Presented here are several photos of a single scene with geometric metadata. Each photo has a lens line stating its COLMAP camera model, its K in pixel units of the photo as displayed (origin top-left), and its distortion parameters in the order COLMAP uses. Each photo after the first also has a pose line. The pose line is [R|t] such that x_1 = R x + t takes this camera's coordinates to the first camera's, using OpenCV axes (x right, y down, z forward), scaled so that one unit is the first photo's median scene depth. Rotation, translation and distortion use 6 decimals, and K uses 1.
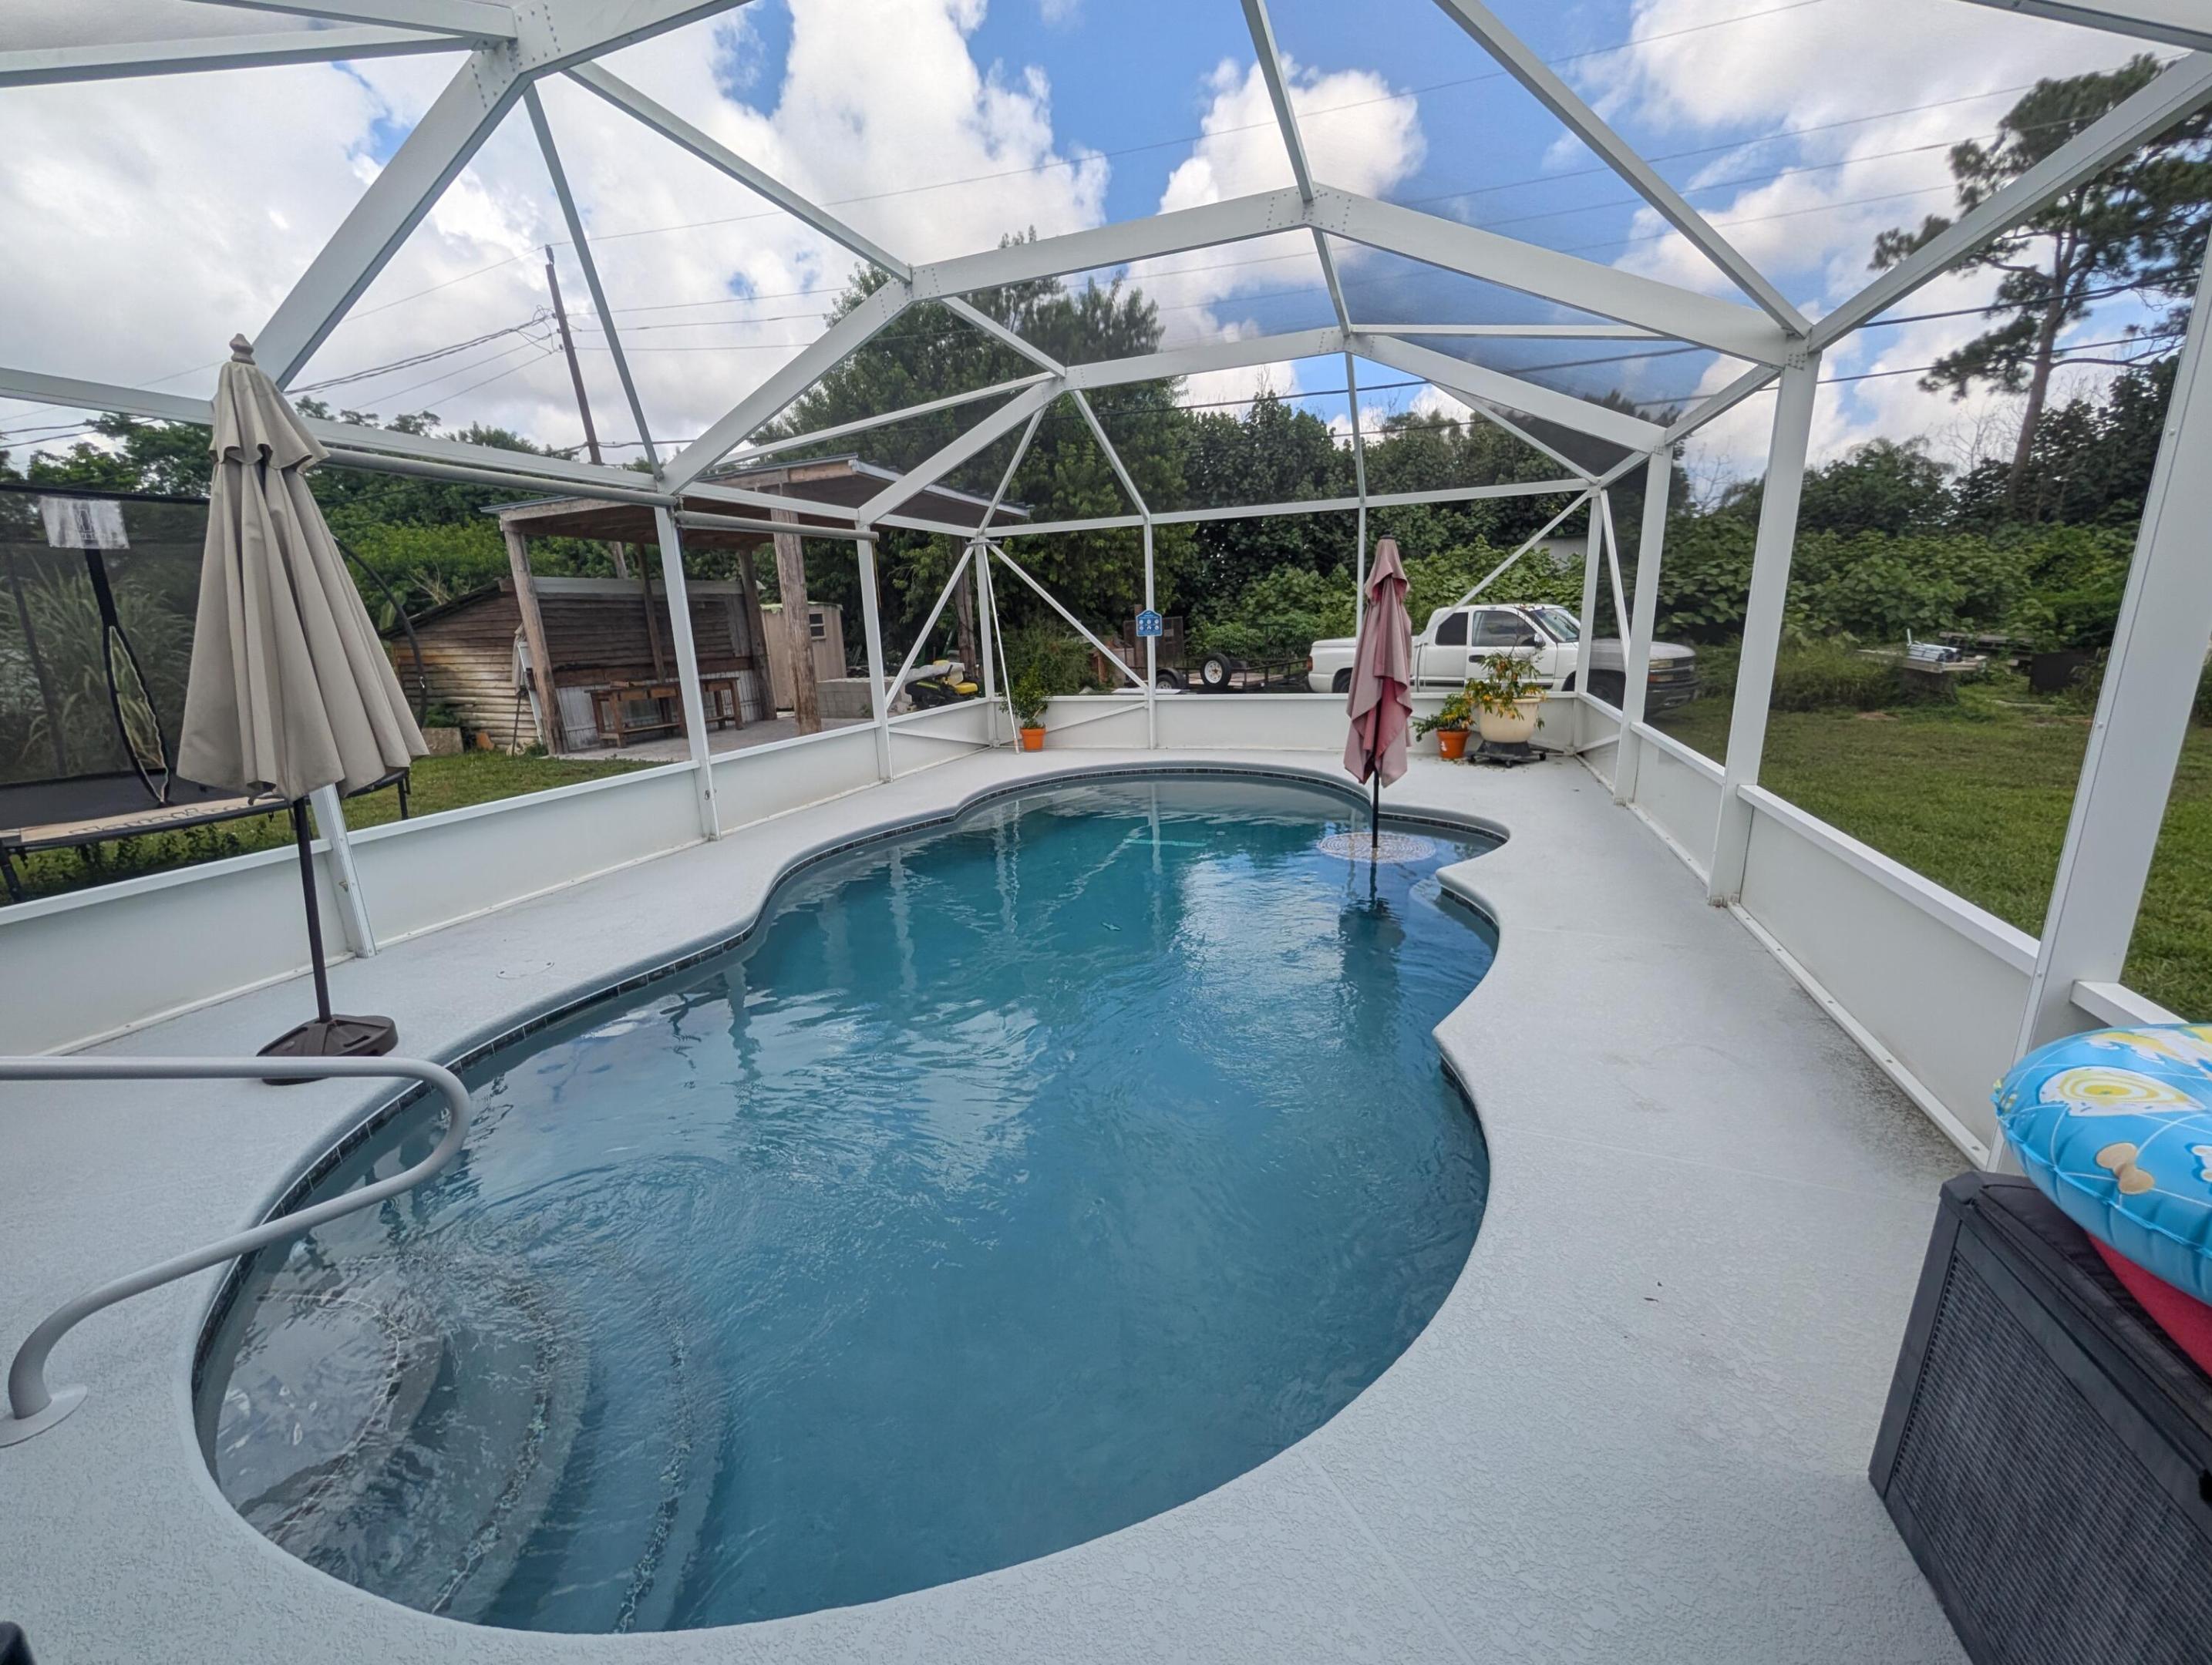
lens RADIAL K [[873.8, 0, 1102.3], [0, 873.8, 831.6], [0, 0, 1]] dist [0.001823, 0.000116]
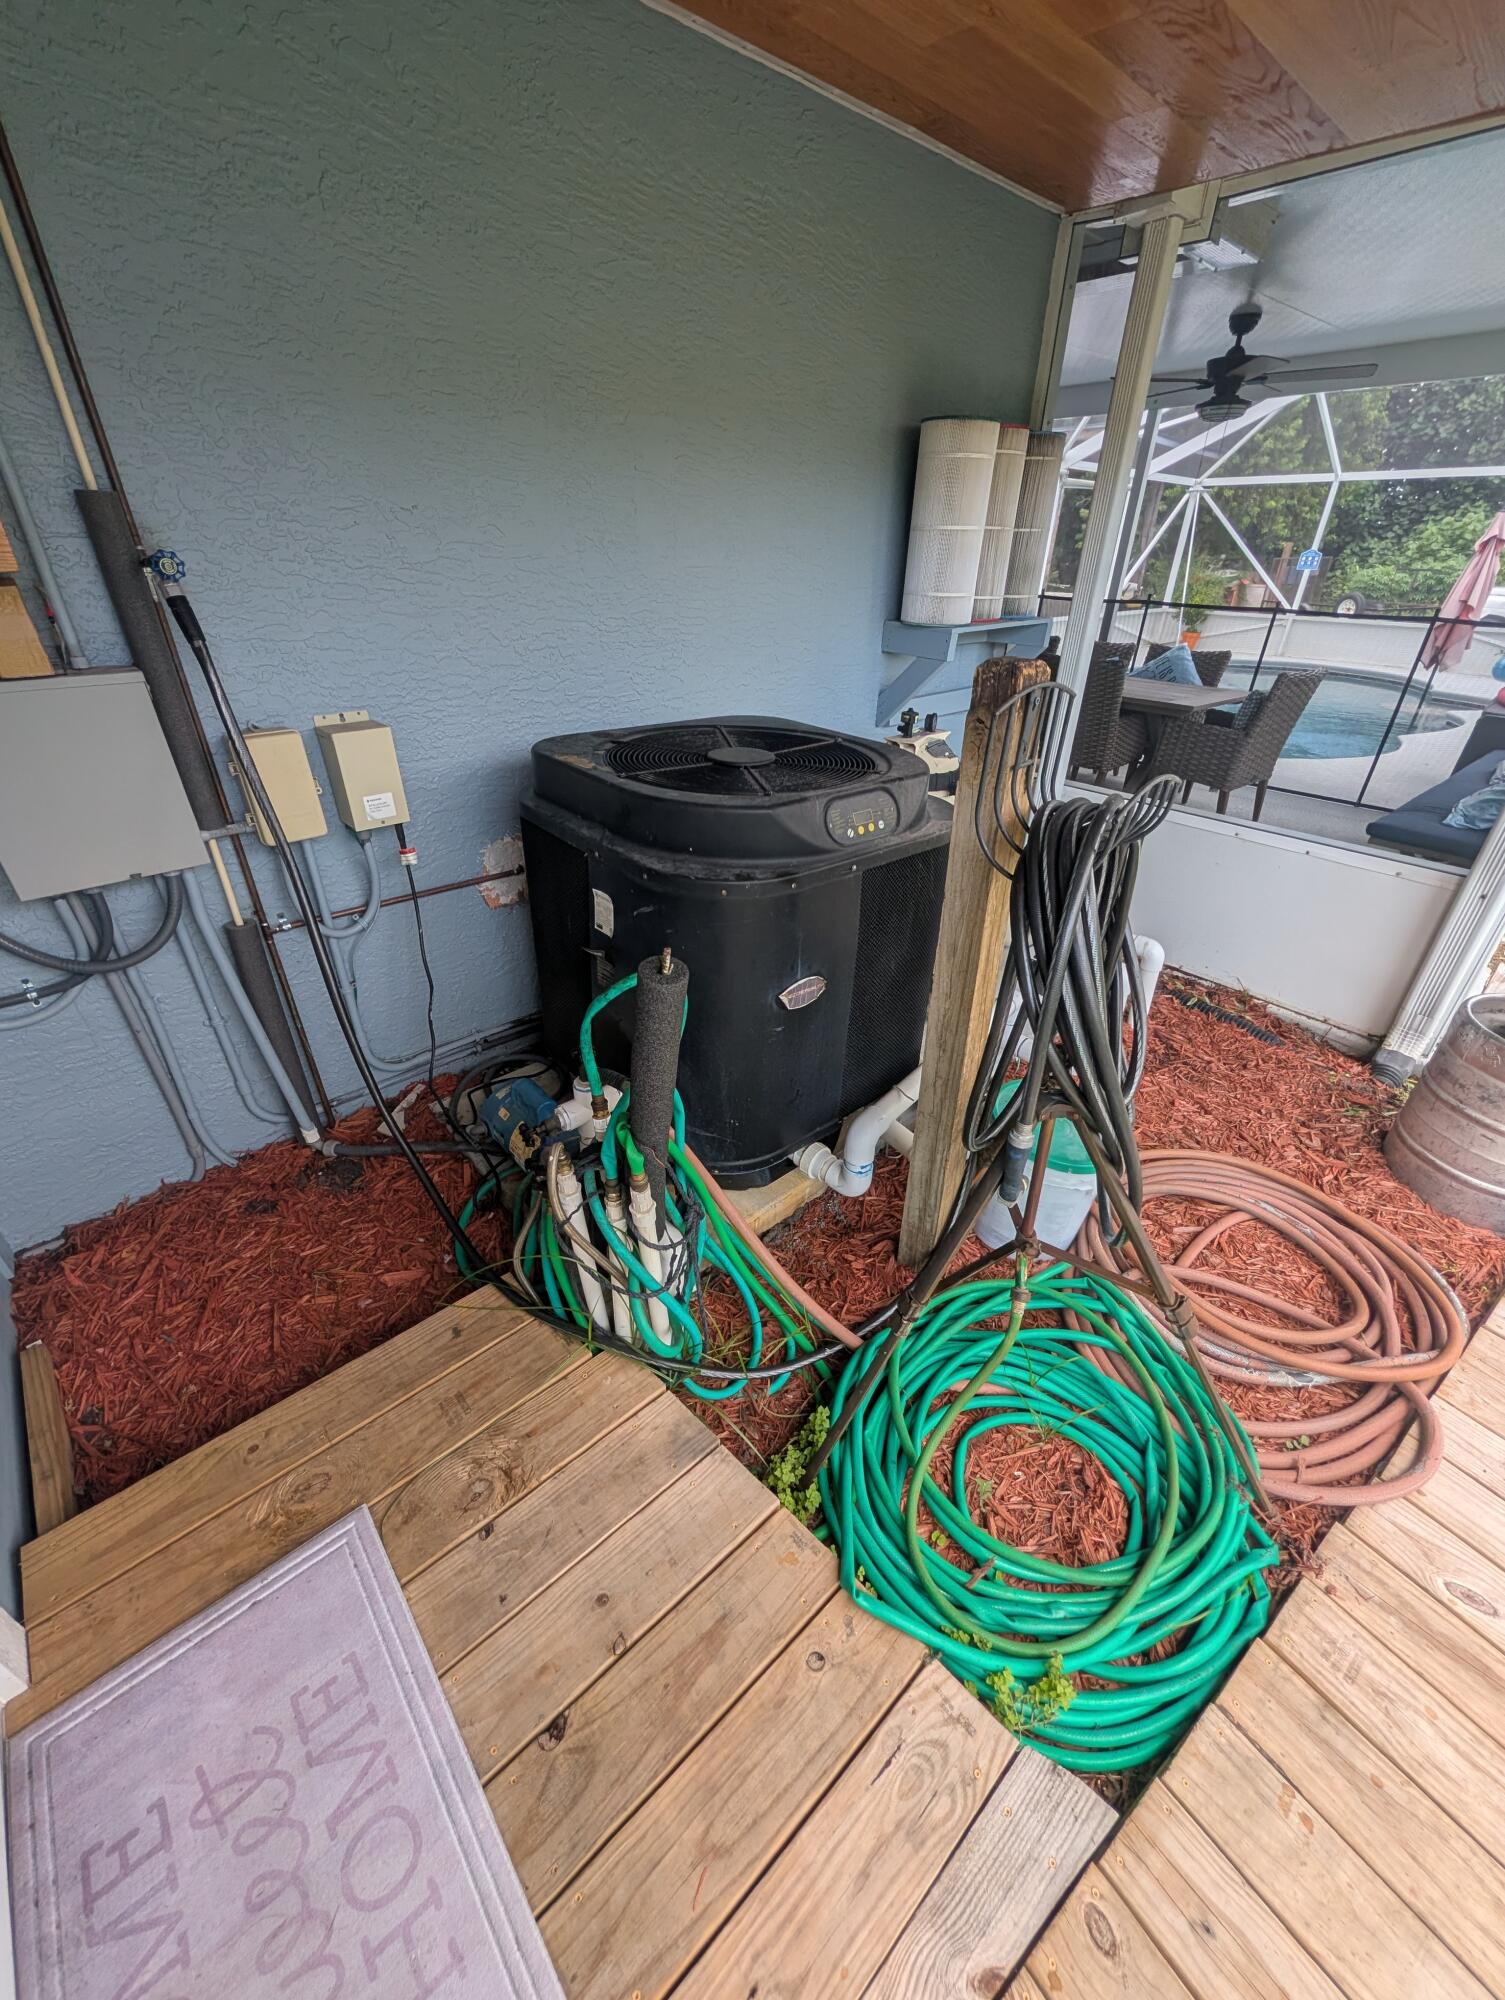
lens RADIAL K [[769.1, 0, 753.2], [0, 769.1, 997.8], [0, 0, 1]] dist [0.001053, -0.000076]
pose [[0.883483, 0.282340, -0.373820, -0.050269], [-0.160290, 0.931998, 0.325095, 0.107702], [0.440187, -0.227296, 0.868661, -0.427429]]
